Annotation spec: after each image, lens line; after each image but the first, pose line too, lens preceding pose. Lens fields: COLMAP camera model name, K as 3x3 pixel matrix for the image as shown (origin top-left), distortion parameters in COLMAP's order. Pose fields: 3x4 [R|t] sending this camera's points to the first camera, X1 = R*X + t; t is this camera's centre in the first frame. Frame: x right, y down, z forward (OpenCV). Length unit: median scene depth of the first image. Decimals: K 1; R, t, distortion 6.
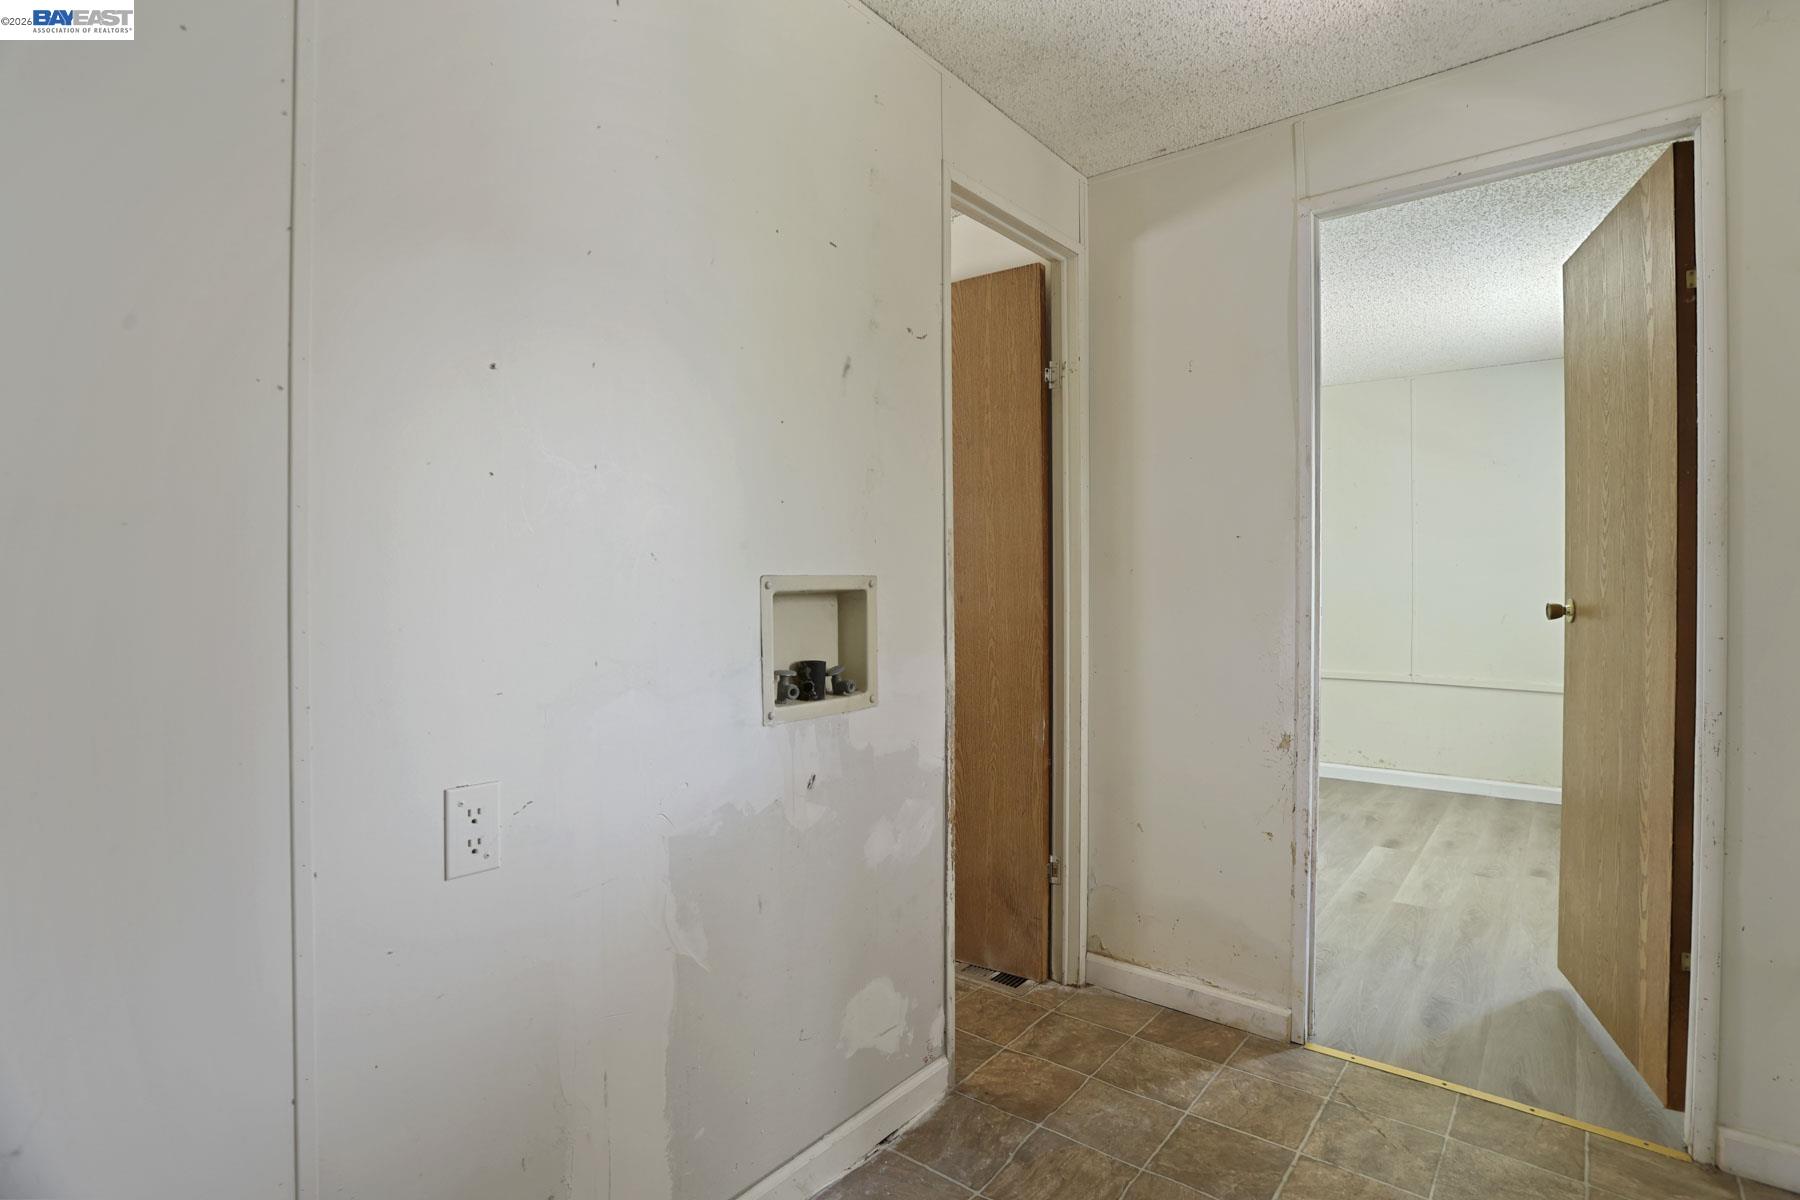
lens RADIAL K [[896.4, 0, 905.8], [0, 896.4, 590.3], [0, 0, 1]] dist [-0.003985, 0.000108]
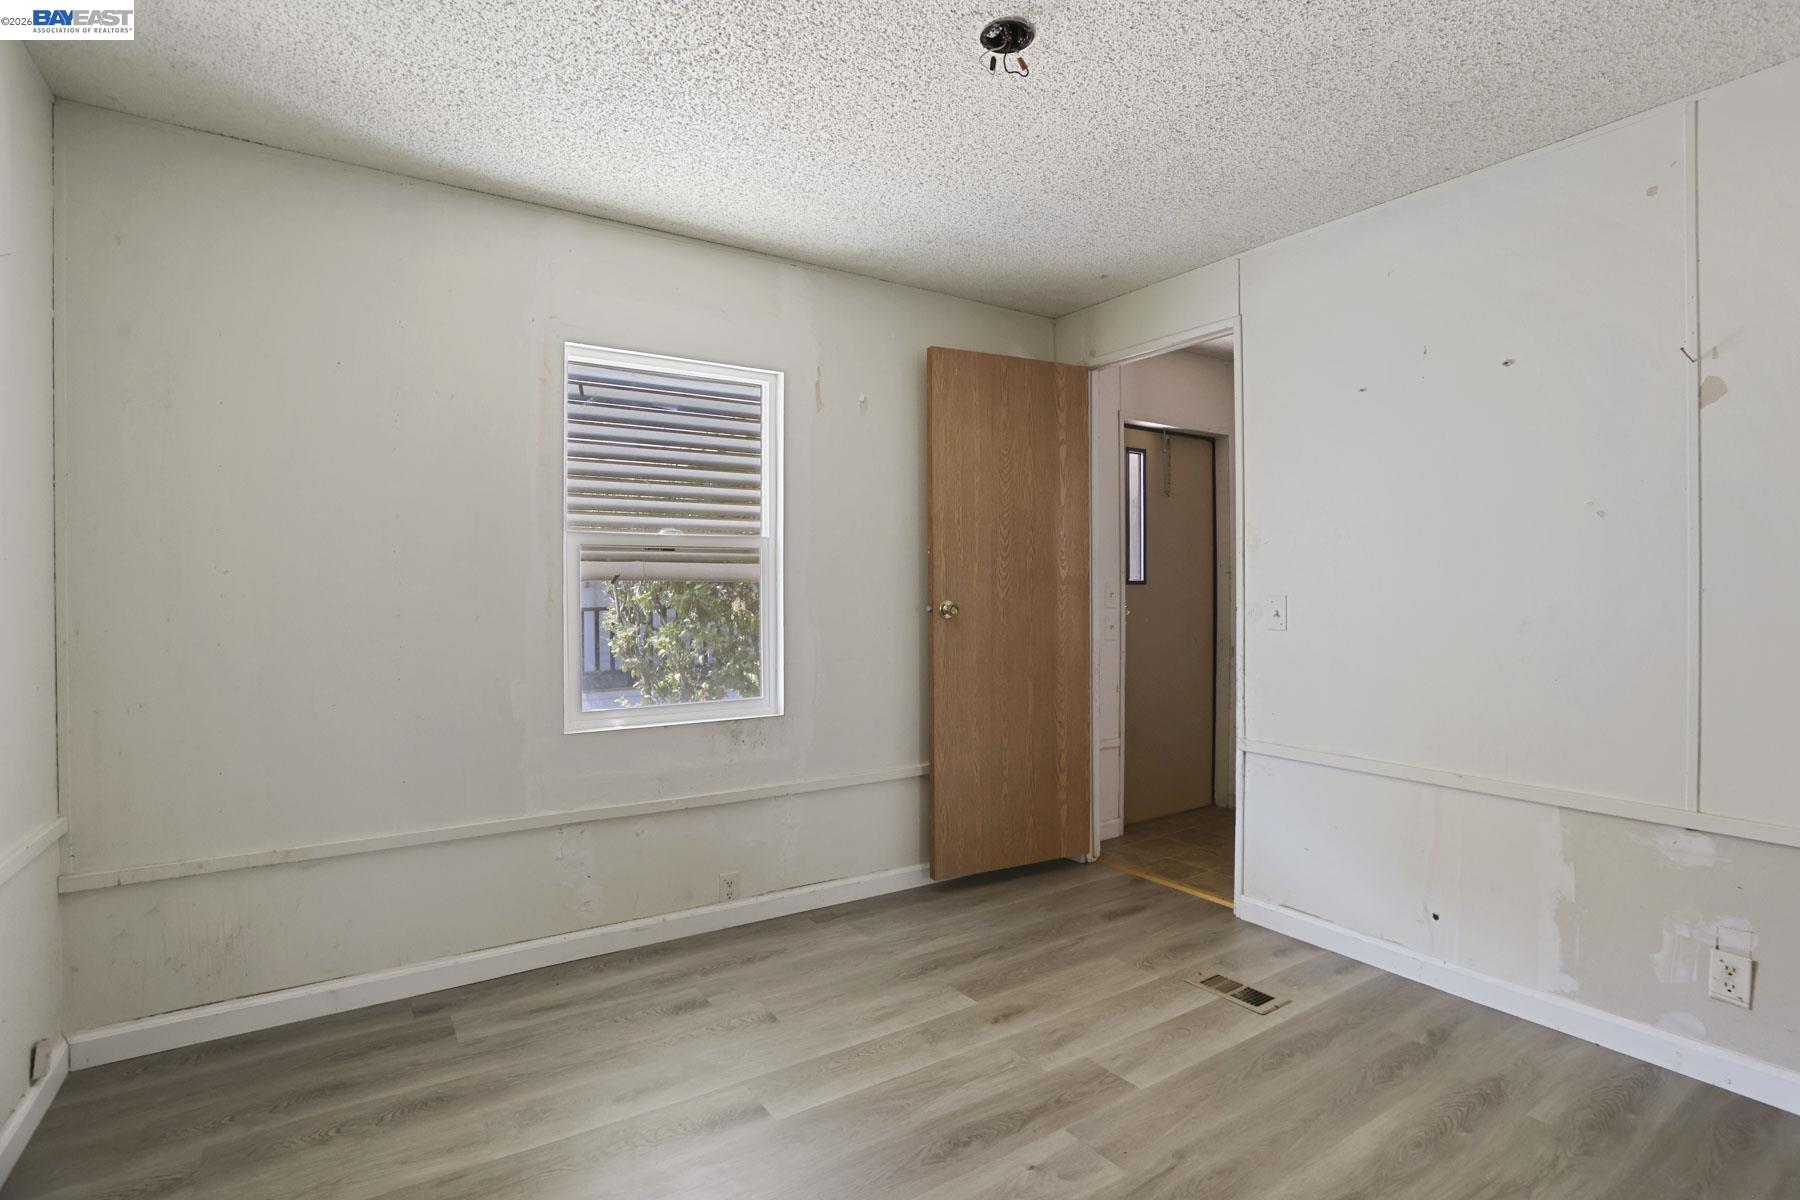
lens RADIAL K [[896.4, 0, 905.8], [0, 896.4, 590.3], [0, 0, 1]] dist [-0.003985, 0.000108]
pose [[-0.953851, 0.003711, 0.300259, 0.269244], [0.006311, 0.999951, 0.007690, -0.008035], [-0.300215, 0.009231, -0.953827, 1.262257]]
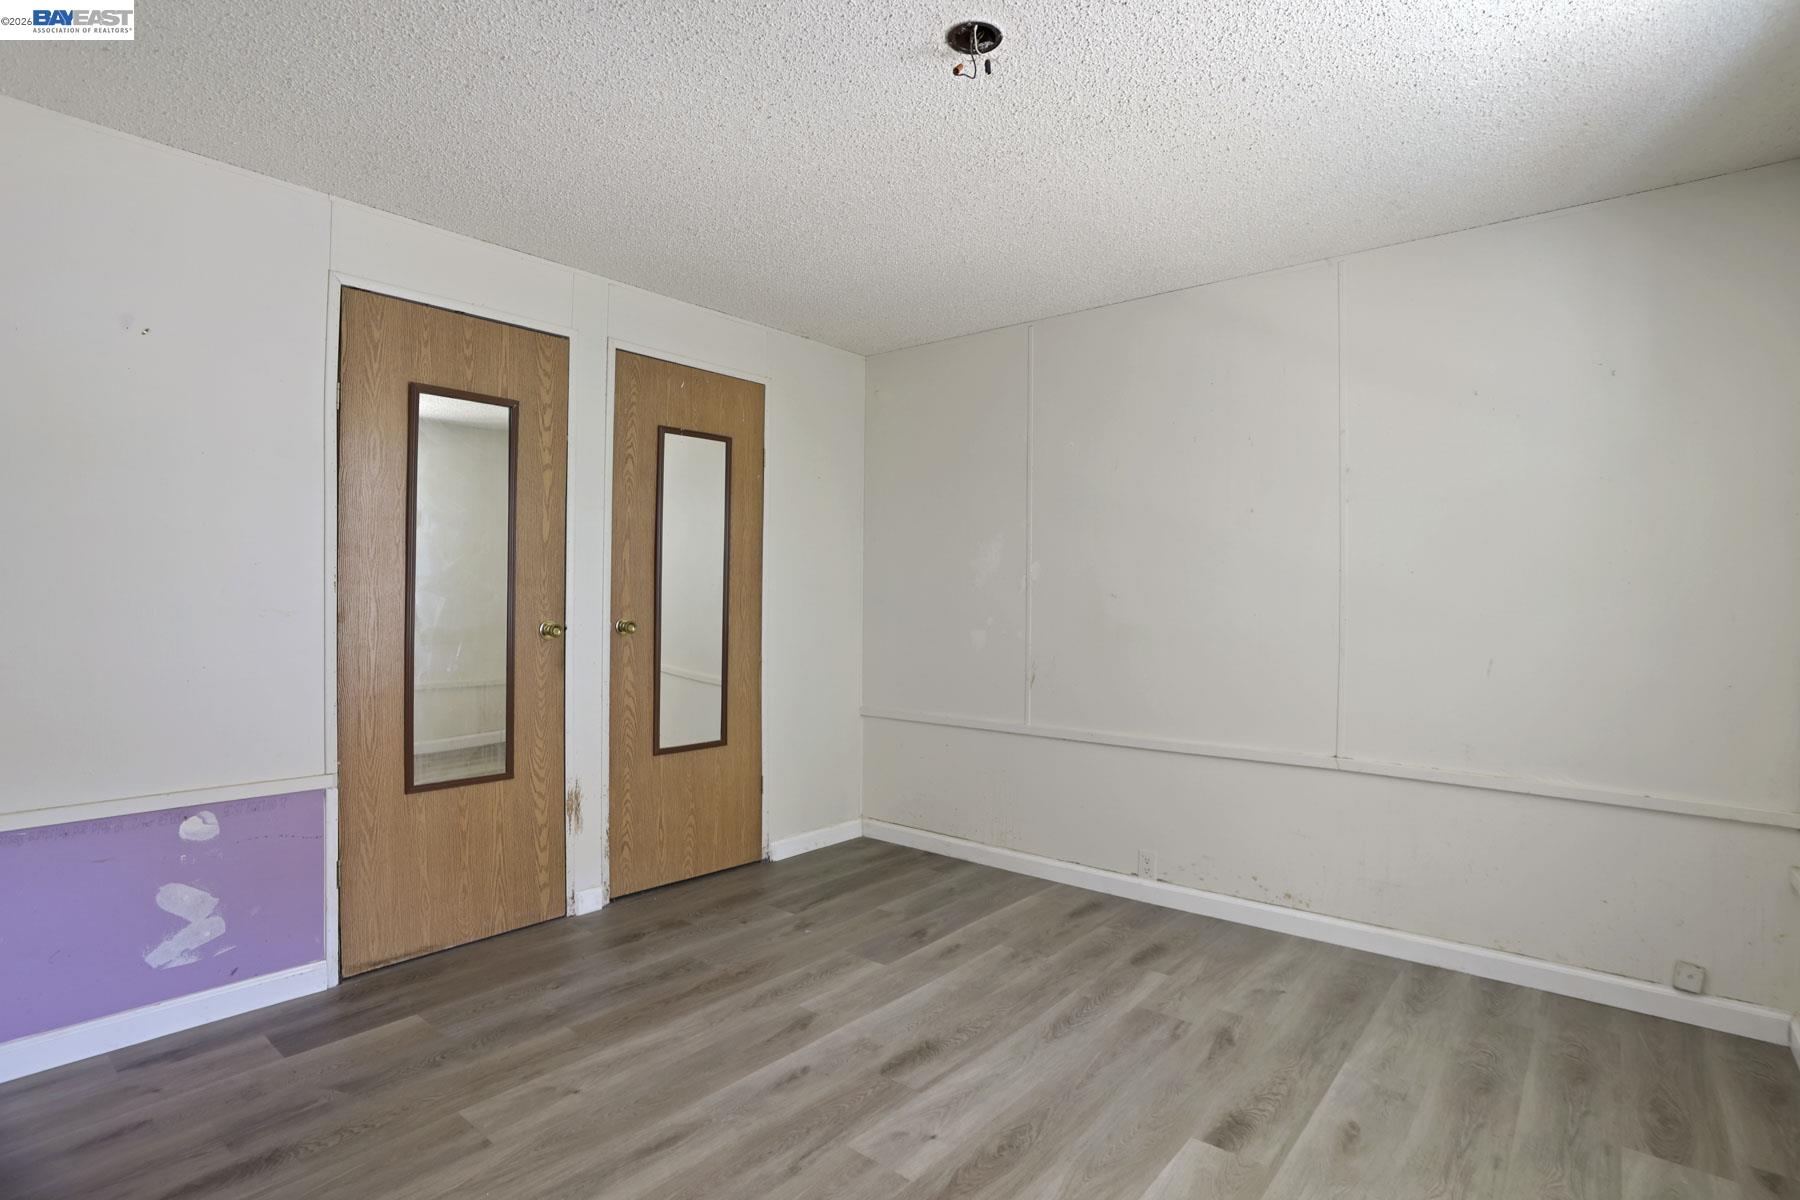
lens RADIAL K [[896.4, 0, 905.8], [0, 896.4, 590.3], [0, 0, 1]] dist [-0.003985, 0.000108]
pose [[0.999528, 0.011895, -0.028315, 0.331601], [-0.012525, 0.999676, -0.022167, 0.000420], [0.028042, 0.022511, 0.999353, 0.440111]]
